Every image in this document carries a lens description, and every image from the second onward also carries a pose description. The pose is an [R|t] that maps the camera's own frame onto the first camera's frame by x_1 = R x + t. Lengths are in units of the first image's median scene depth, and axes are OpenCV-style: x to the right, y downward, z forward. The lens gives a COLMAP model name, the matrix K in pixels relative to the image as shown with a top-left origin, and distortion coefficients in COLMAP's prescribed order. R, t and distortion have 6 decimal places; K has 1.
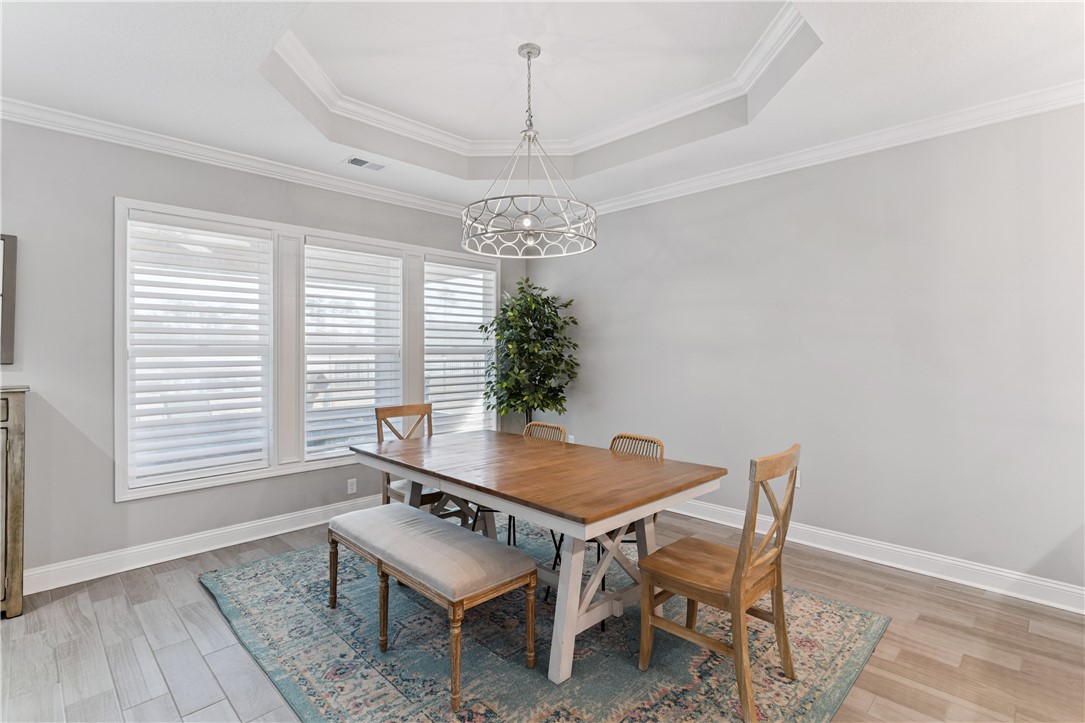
lens RADIAL K [[517.4, 0, 543.6], [0, 517.4, 347.6], [0, 0, 1]] dist [0.002842, 0.000362]
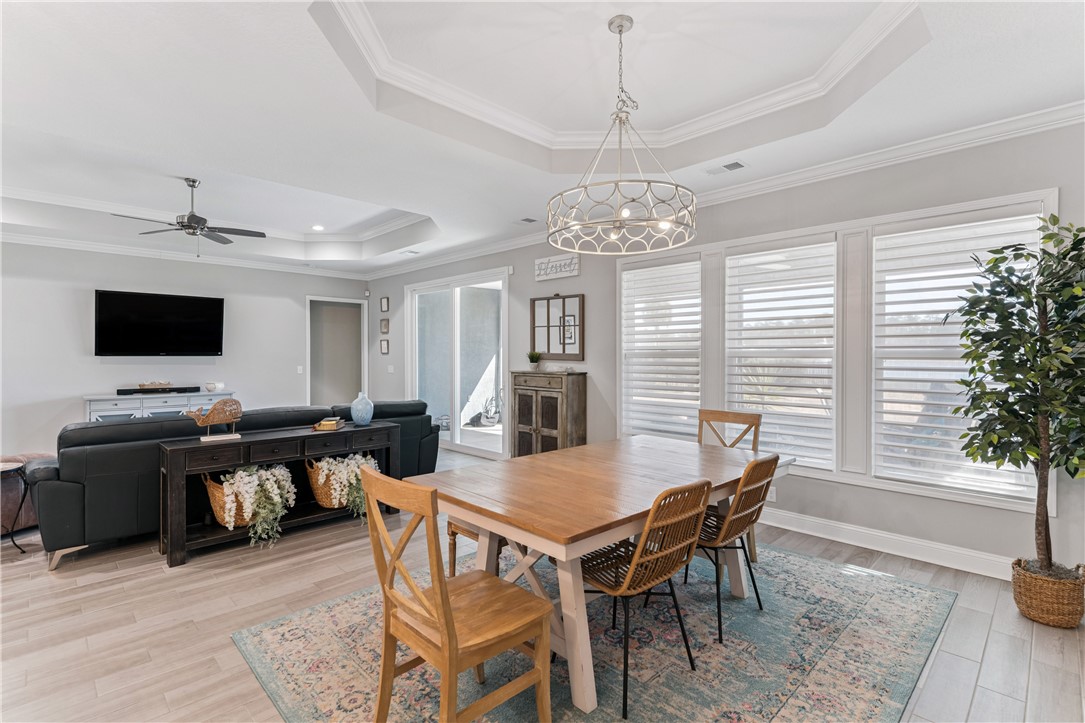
lens RADIAL K [[510.7, 0, 542.5], [0, 510.7, 361.5], [0, 0, 1]] dist [-0.000220, 0.000046]
pose [[-0.012244, 0.015677, -0.999802, 0.674232], [0.005461, 0.999863, 0.015611, 0.003391], [0.999910, -0.005269, -0.012328, 0.669345]]
